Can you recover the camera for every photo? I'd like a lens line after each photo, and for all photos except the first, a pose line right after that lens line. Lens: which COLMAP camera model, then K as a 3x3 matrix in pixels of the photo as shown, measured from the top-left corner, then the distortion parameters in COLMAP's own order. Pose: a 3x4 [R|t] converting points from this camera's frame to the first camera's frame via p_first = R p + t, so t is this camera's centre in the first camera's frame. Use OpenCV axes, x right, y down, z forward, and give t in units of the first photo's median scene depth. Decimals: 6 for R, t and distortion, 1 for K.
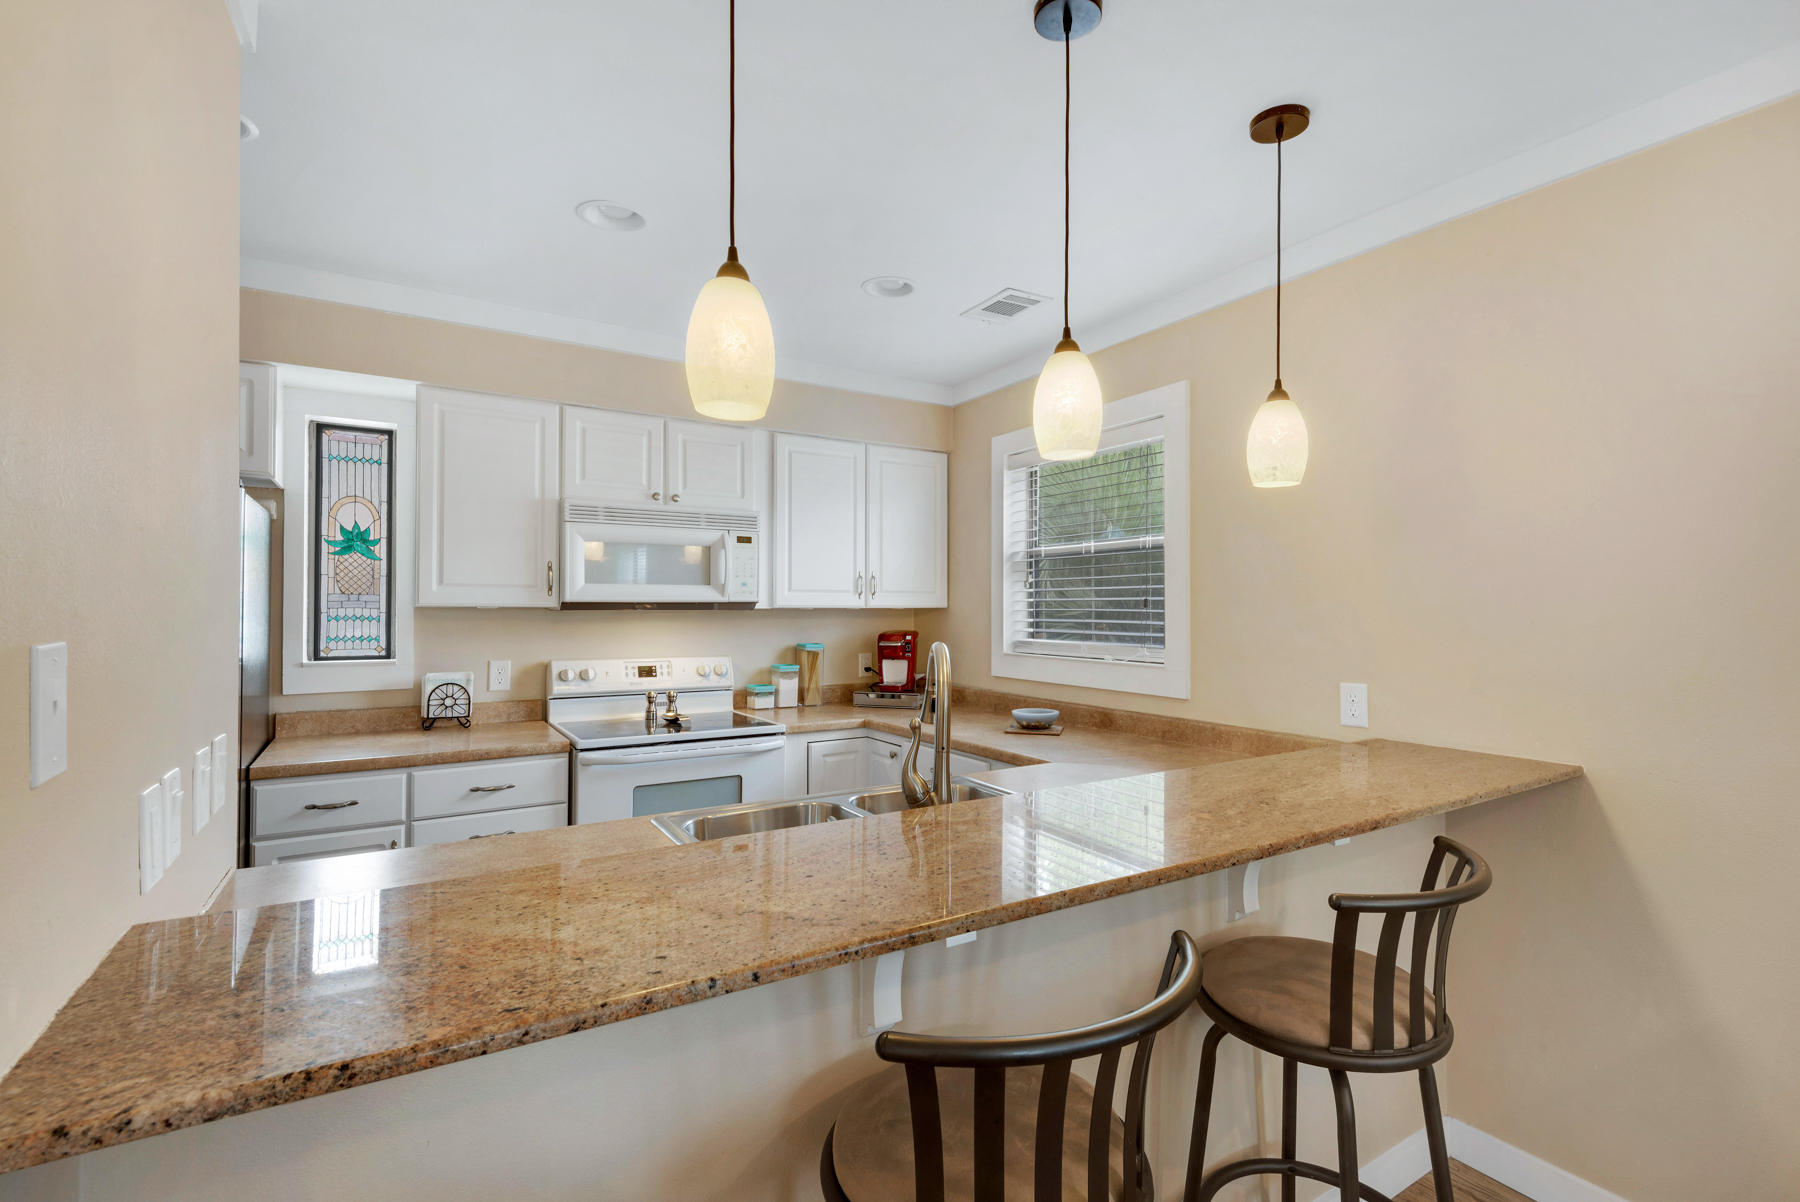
lens RADIAL K [[817.9, 0, 910.4], [0, 817.9, 602.6], [0, 0, 1]] dist [0.038845, -0.019744]
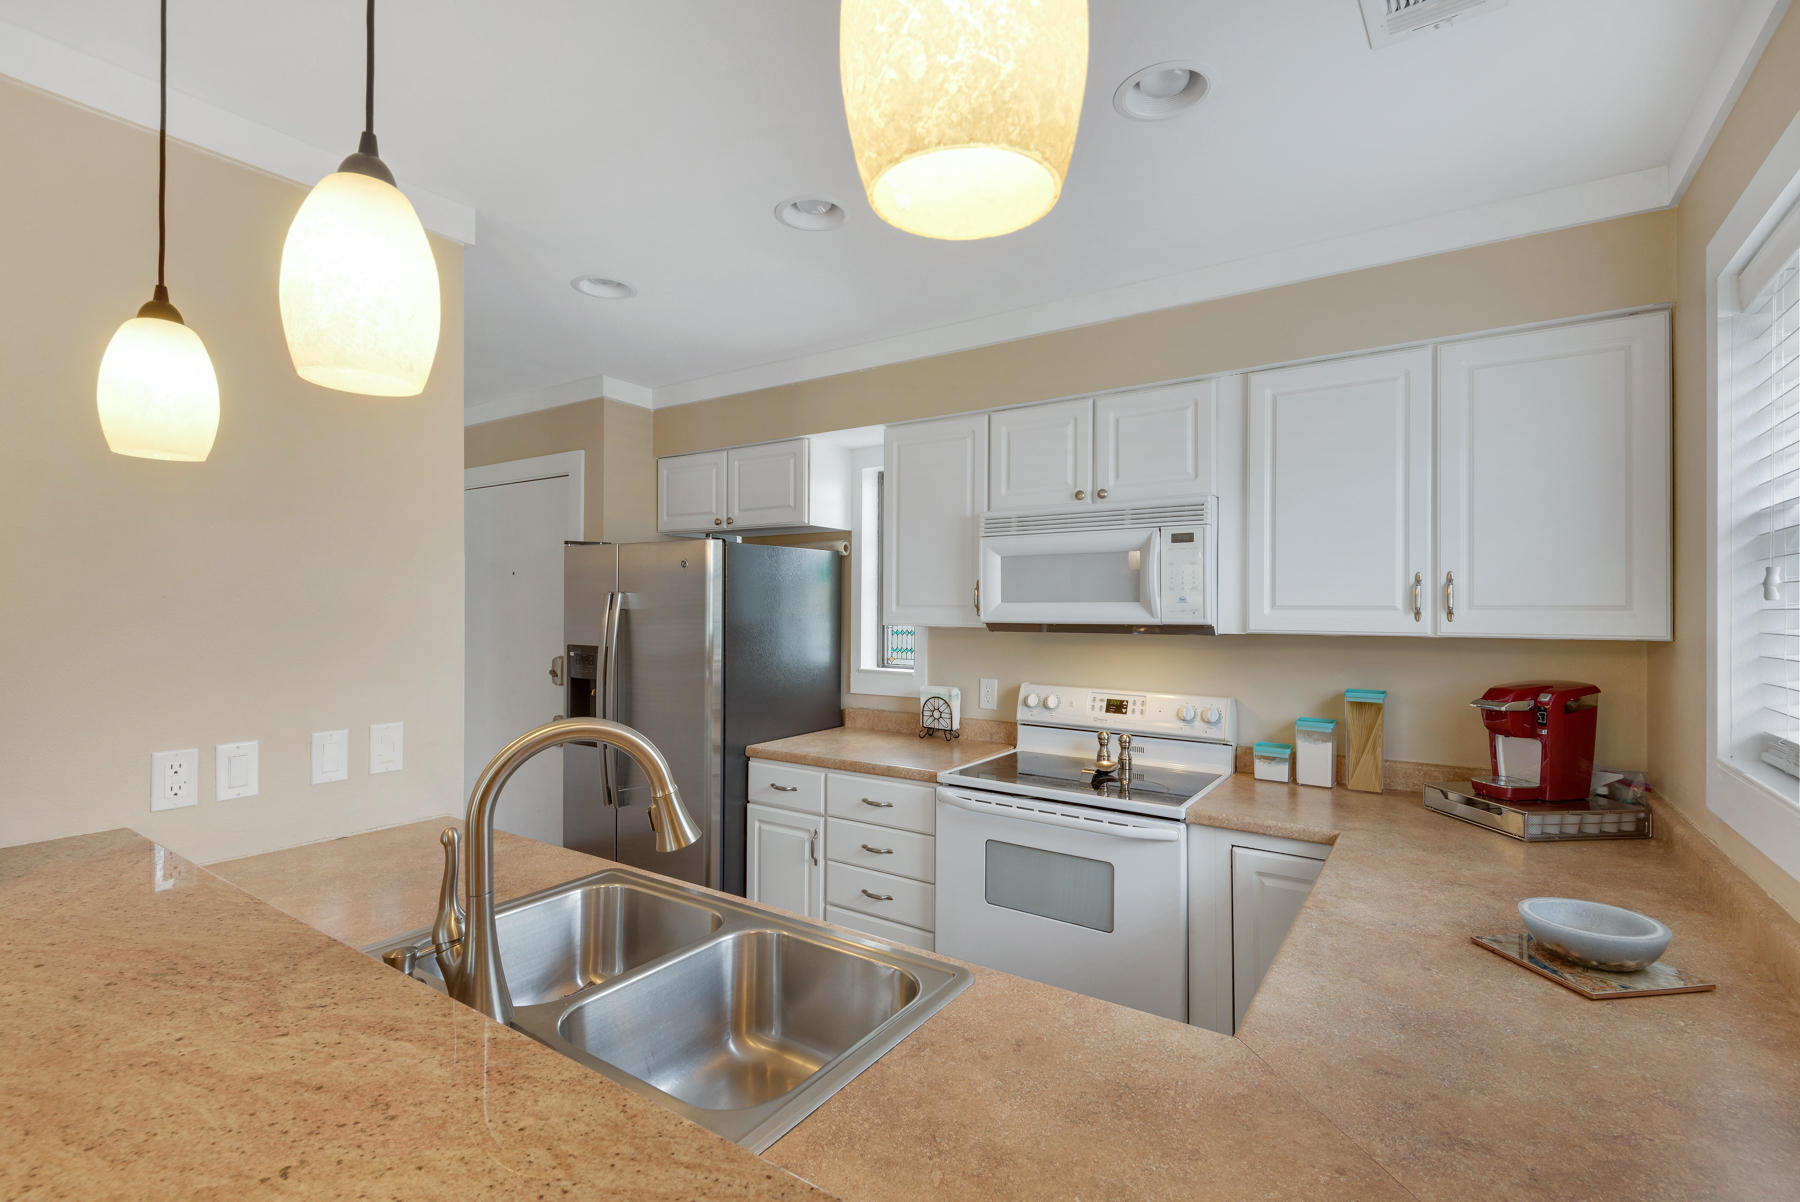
lens RADIAL K [[817.9, 0, 910.4], [0, 817.9, 602.6], [0, 0, 1]] dist [0.038845, -0.019744]
pose [[0.401815, -0.004430, -0.915710, 0.361116], [0.004013, 0.999987, -0.003077, -0.019122], [0.915712, -0.002438, 0.401827, 0.496603]]
